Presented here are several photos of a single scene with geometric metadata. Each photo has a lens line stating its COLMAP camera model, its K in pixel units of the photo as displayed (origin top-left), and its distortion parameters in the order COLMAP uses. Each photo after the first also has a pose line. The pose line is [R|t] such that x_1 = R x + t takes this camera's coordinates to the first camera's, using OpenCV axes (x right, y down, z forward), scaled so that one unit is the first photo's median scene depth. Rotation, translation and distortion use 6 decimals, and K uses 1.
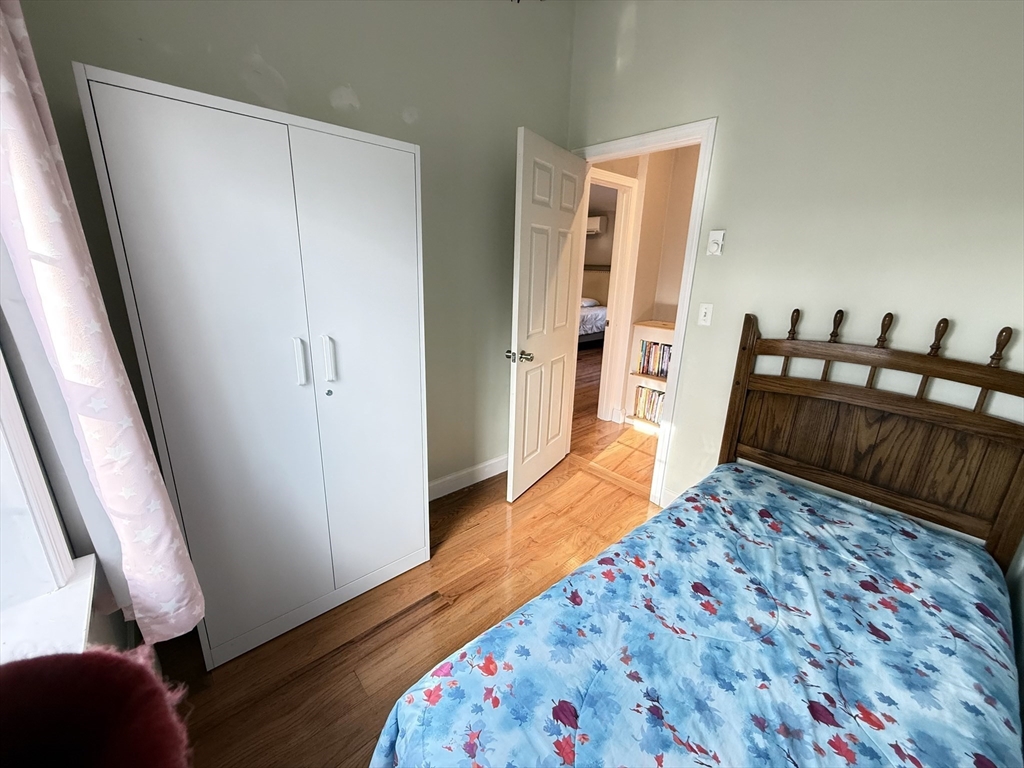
lens RADIAL K [[410.2, 0, 512.0], [0, 410.2, 384.0], [0, 0, 1]] dist [0.000202, 0.000129]
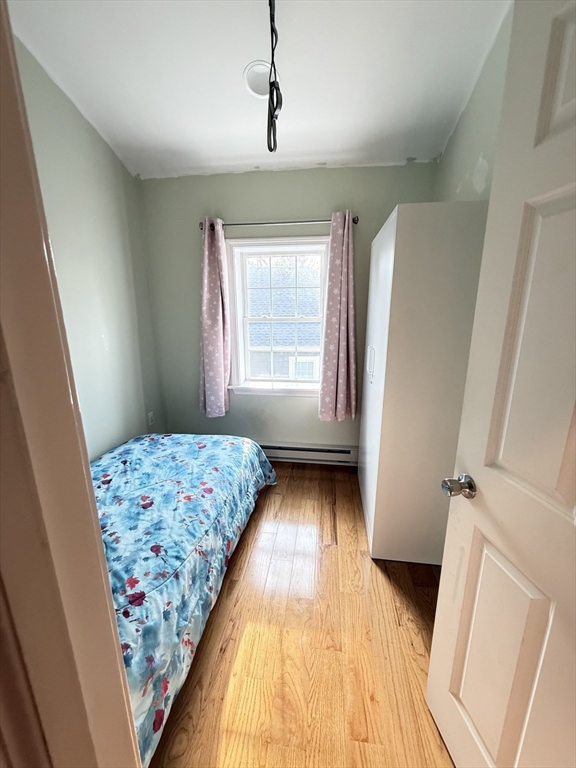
lens RADIAL K [[307.6, 0, 288.0], [0, 307.6, 384.0], [0, 0, 1]] dist [0.000202, 0.000129]
pose [[-0.764135, 0.132450, -0.631312, 0.813162], [-0.198384, 0.883005, 0.425378, -0.581111], [0.613793, 0.450289, -0.648459, 2.093663]]
